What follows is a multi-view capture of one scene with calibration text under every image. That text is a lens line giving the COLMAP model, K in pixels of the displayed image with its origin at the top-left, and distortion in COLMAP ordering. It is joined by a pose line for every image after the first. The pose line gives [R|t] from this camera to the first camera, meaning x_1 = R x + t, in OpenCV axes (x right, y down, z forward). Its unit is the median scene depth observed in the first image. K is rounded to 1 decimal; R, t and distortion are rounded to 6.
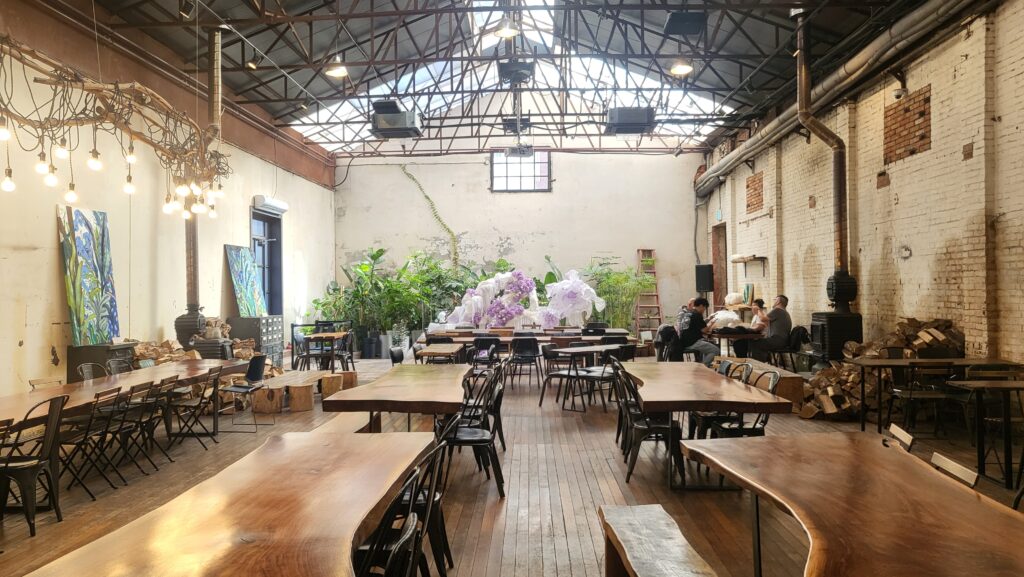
lens RADIAL K [[798.2, 0, 494.5], [0, 798.2, 282.2], [0, 0, 1]] dist [-0.029242, 0.070580]
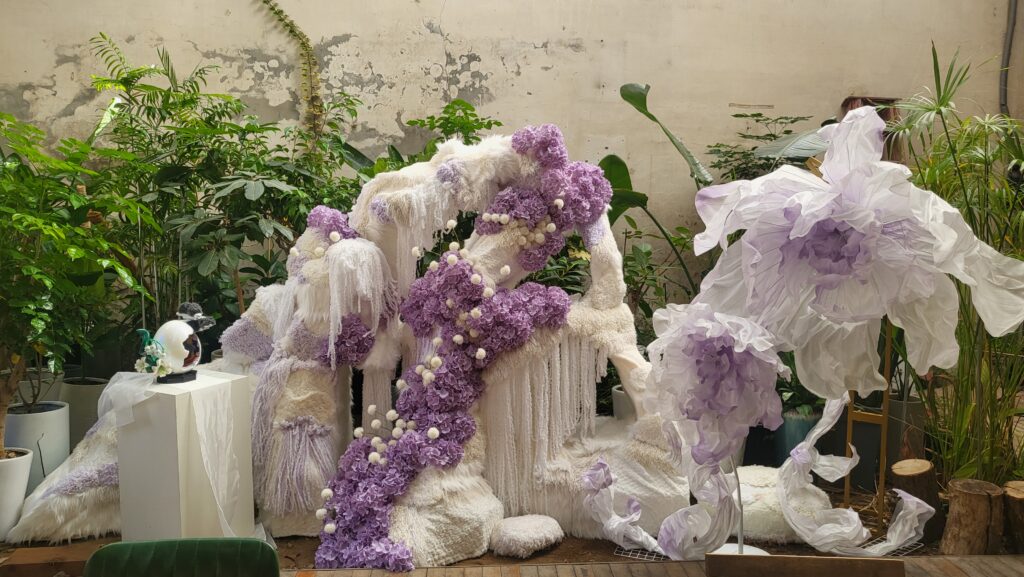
lens RADIAL K [[798.2, 0, 512.1], [0, 798.2, 287.3], [0, 0, 1]] dist [-0.029242, 0.070580]
pose [[0.994512, -0.000267, 0.104623, -0.001451], [-0.010734, 0.994459, 0.104574, 0.006665], [-0.104071, -0.105123, 0.988999, 0.761322]]
